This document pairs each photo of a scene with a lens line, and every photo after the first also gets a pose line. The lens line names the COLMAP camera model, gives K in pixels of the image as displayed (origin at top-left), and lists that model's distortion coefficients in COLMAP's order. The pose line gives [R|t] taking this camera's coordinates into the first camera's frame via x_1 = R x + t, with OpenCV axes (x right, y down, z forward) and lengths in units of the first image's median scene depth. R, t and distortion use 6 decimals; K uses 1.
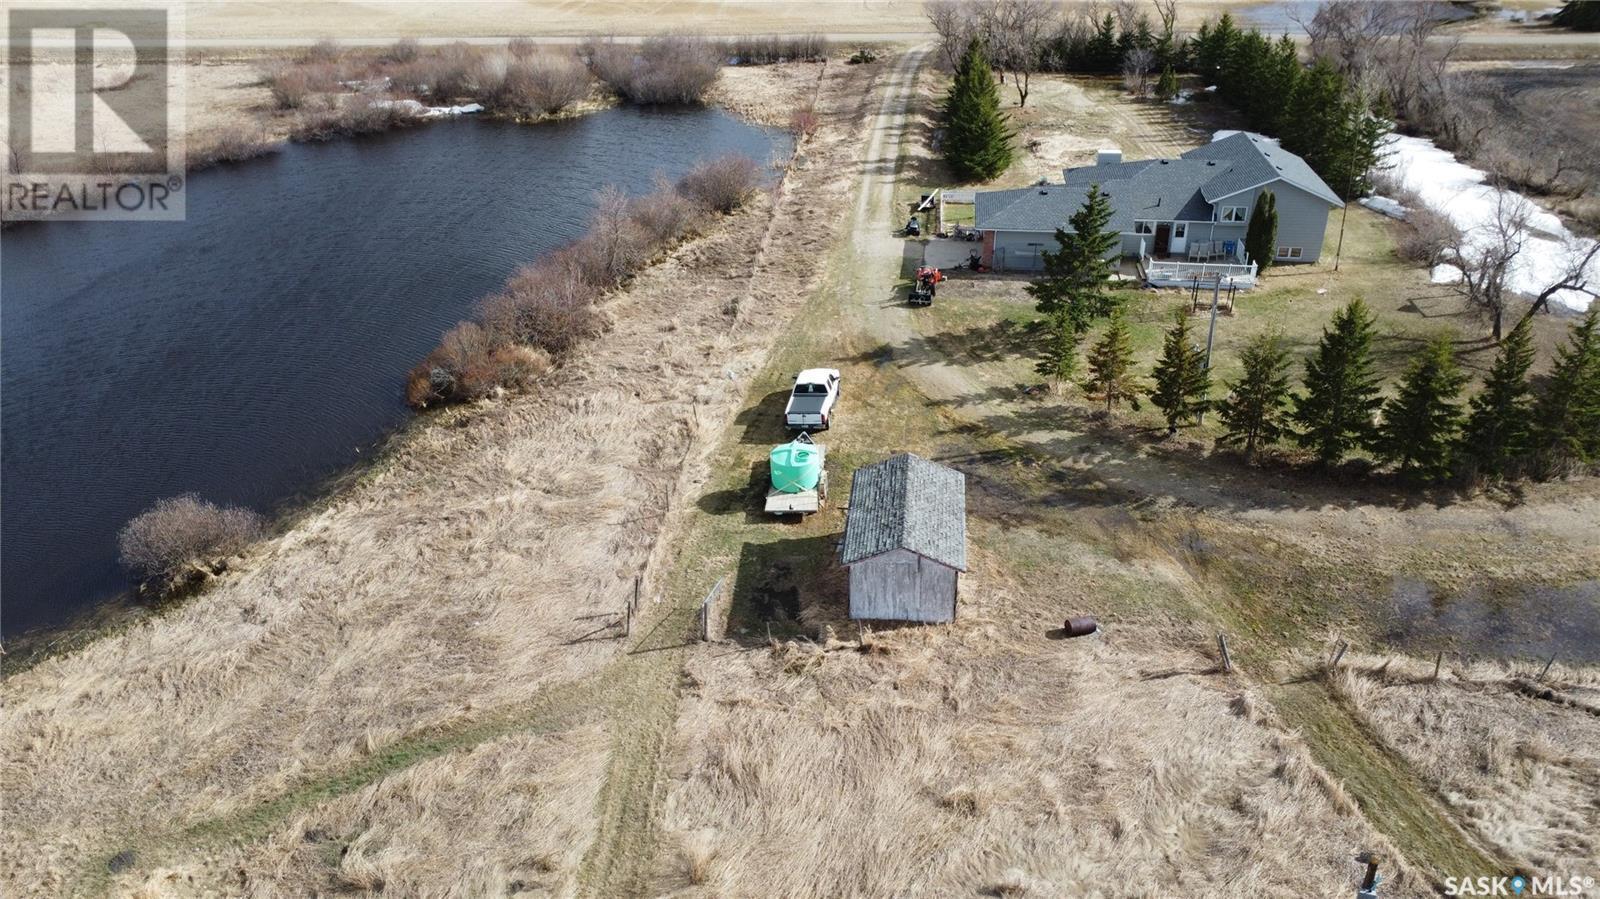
lens RADIAL K [[1112.5, 0, 797.4], [0, 1112.5, 449.1], [0, 0, 1]] dist [-0.029534, -0.001454]
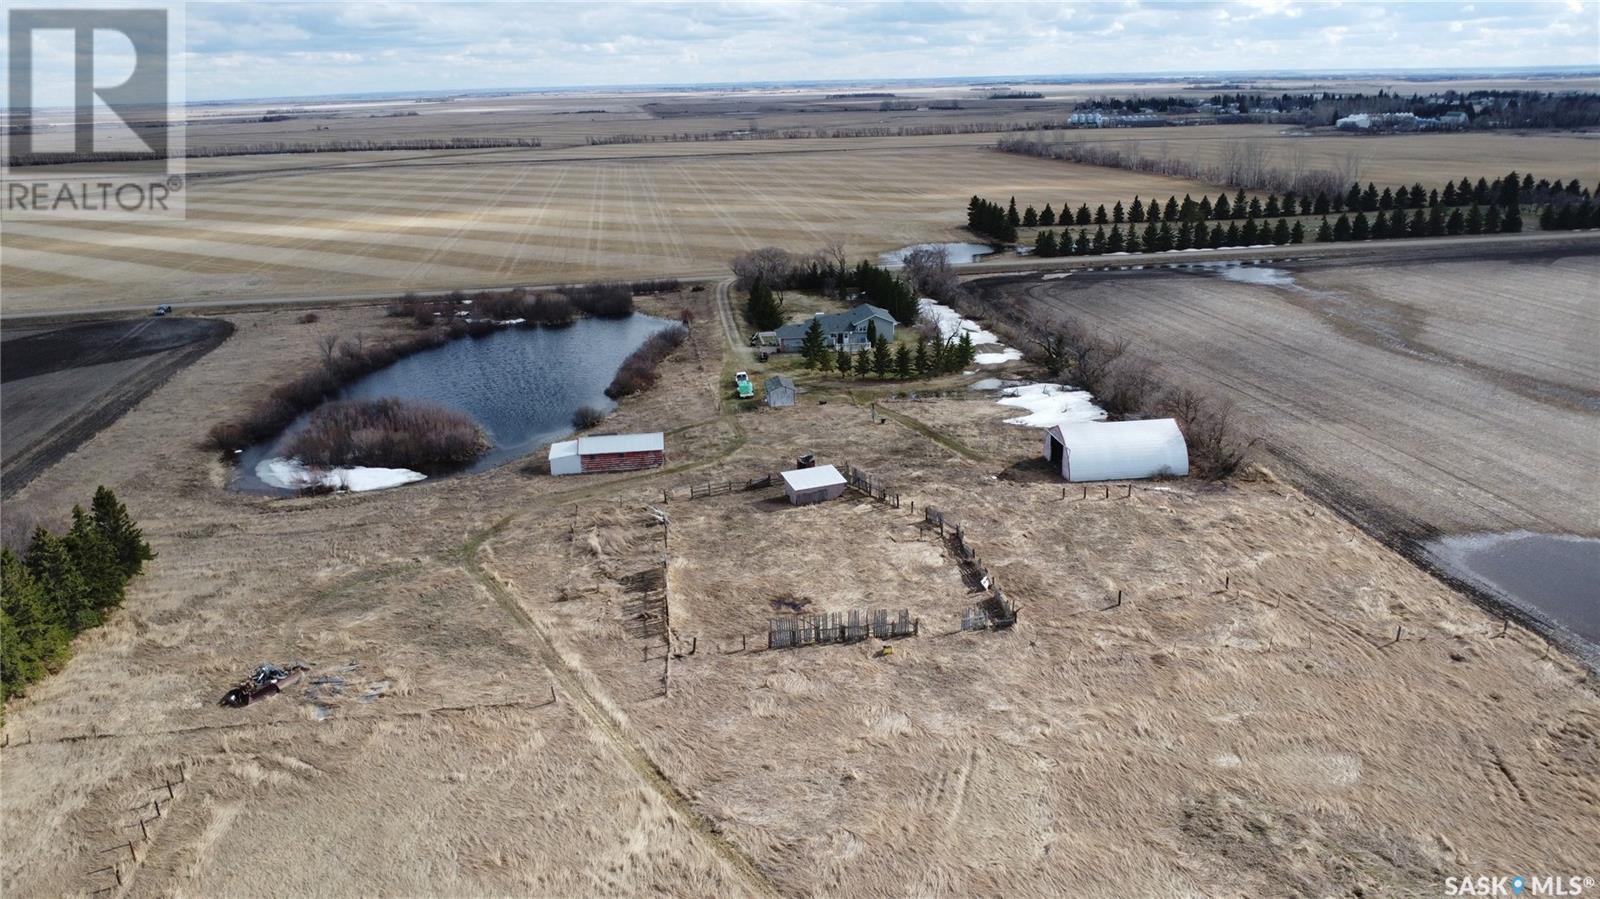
lens RADIAL K [[1112.5, 0, 800.7], [0, 1112.5, 450.0], [0, 0, 1]] dist [-0.029534, -0.001454]
pose [[0.970122, -0.084453, 0.227445, -0.293470], [0.128151, 0.974384, -0.184804, 0.395130], [-0.206012, 0.208429, 0.956094, -1.087842]]
